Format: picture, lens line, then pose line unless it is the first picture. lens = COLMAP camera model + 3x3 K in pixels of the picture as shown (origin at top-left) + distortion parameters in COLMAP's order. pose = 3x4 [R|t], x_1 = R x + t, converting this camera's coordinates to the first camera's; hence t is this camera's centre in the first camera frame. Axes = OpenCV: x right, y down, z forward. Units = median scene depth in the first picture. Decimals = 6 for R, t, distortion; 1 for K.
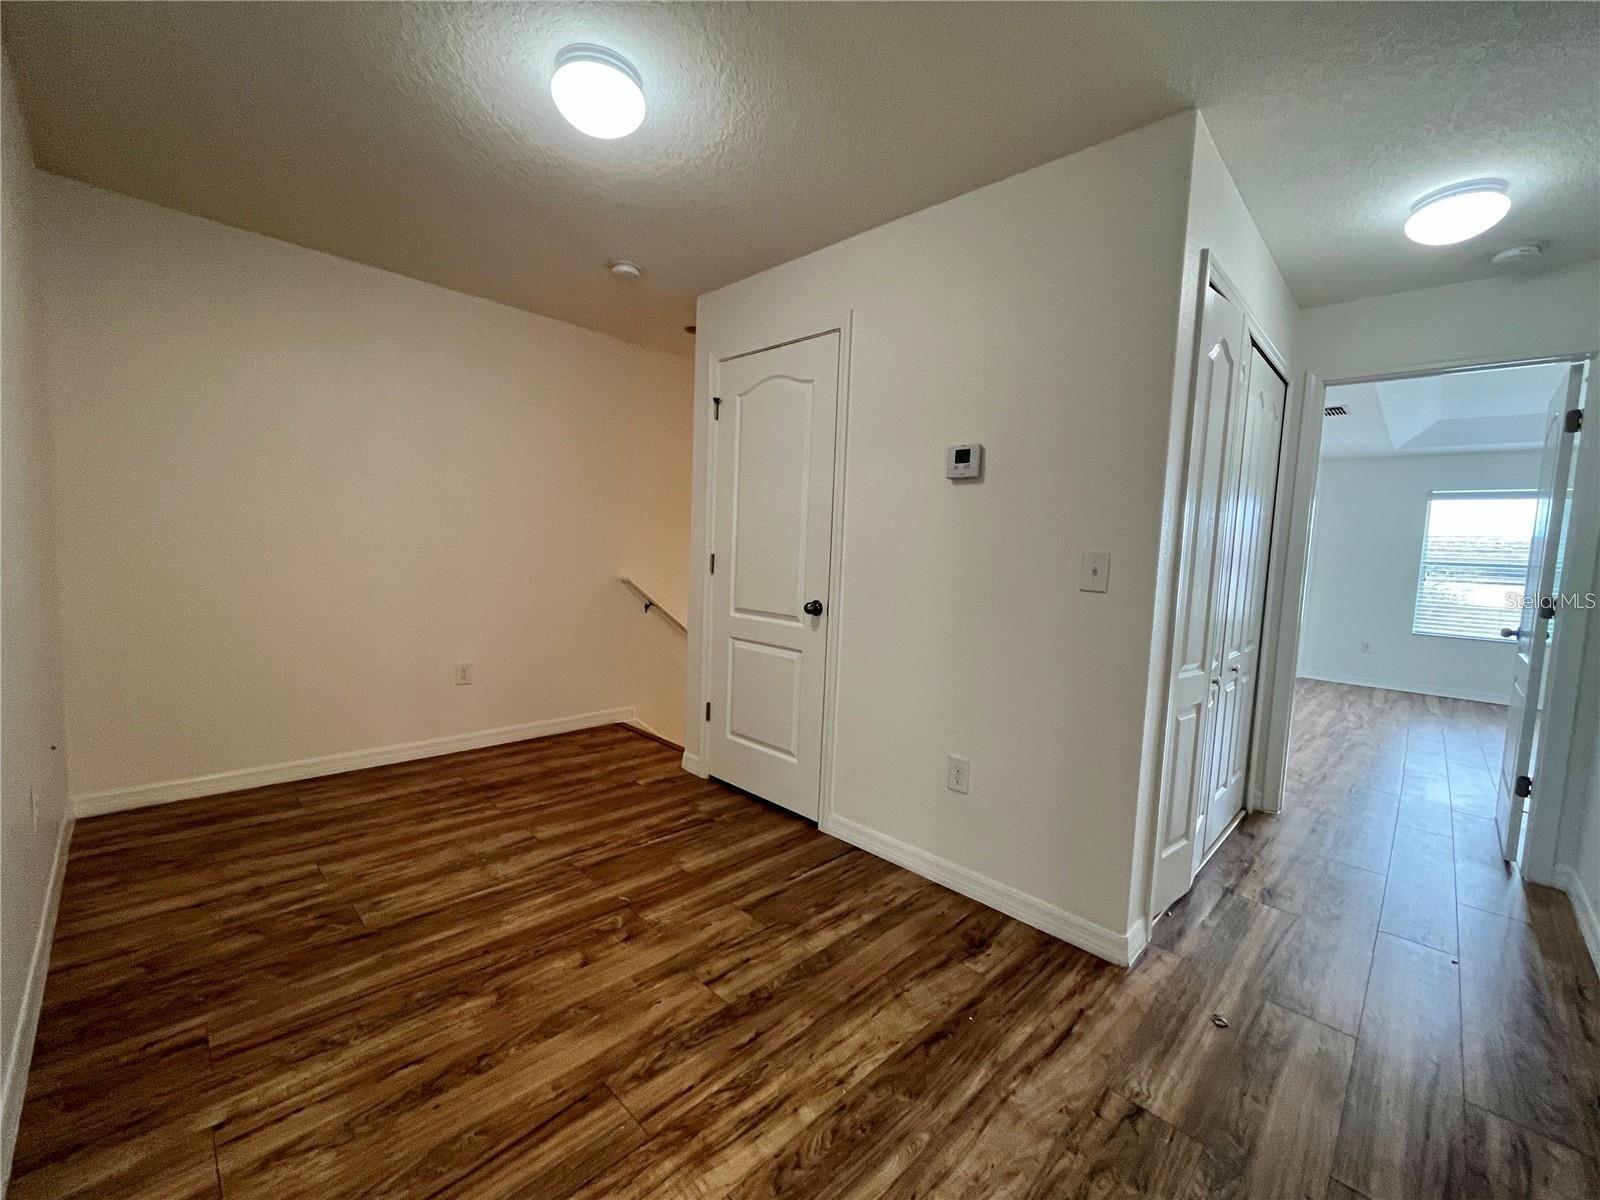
lens RADIAL K [[653.1, 0, 802.4], [0, 653.1, 600.4], [0, 0, 1]] dist [-0.002232, -0.000019]
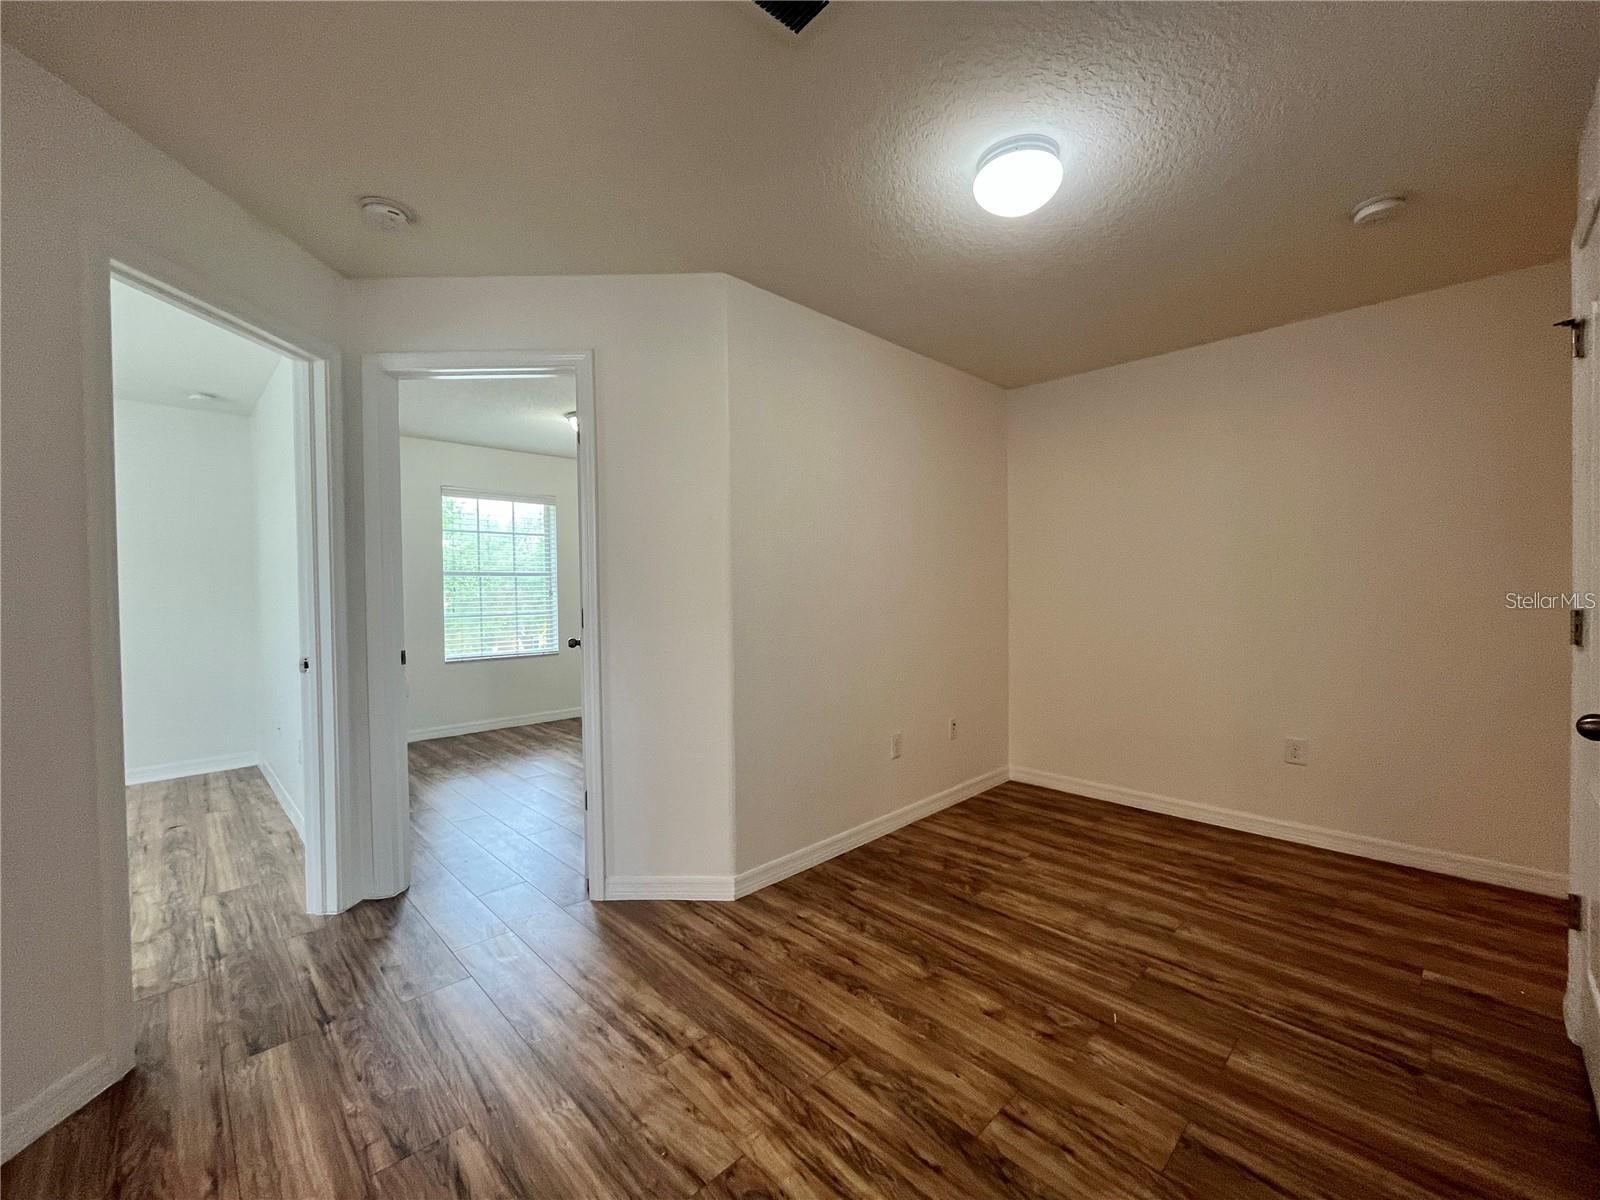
lens RADIAL K [[653.1, 0, 802.4], [0, 653.1, 600.4], [0, 0, 1]] dist [-0.002232, -0.000019]
pose [[-0.013742, -0.025918, -0.999570, 0.610432], [-0.071799, 0.997109, -0.024868, -0.031777], [0.997324, 0.071426, -0.015563, 0.594690]]
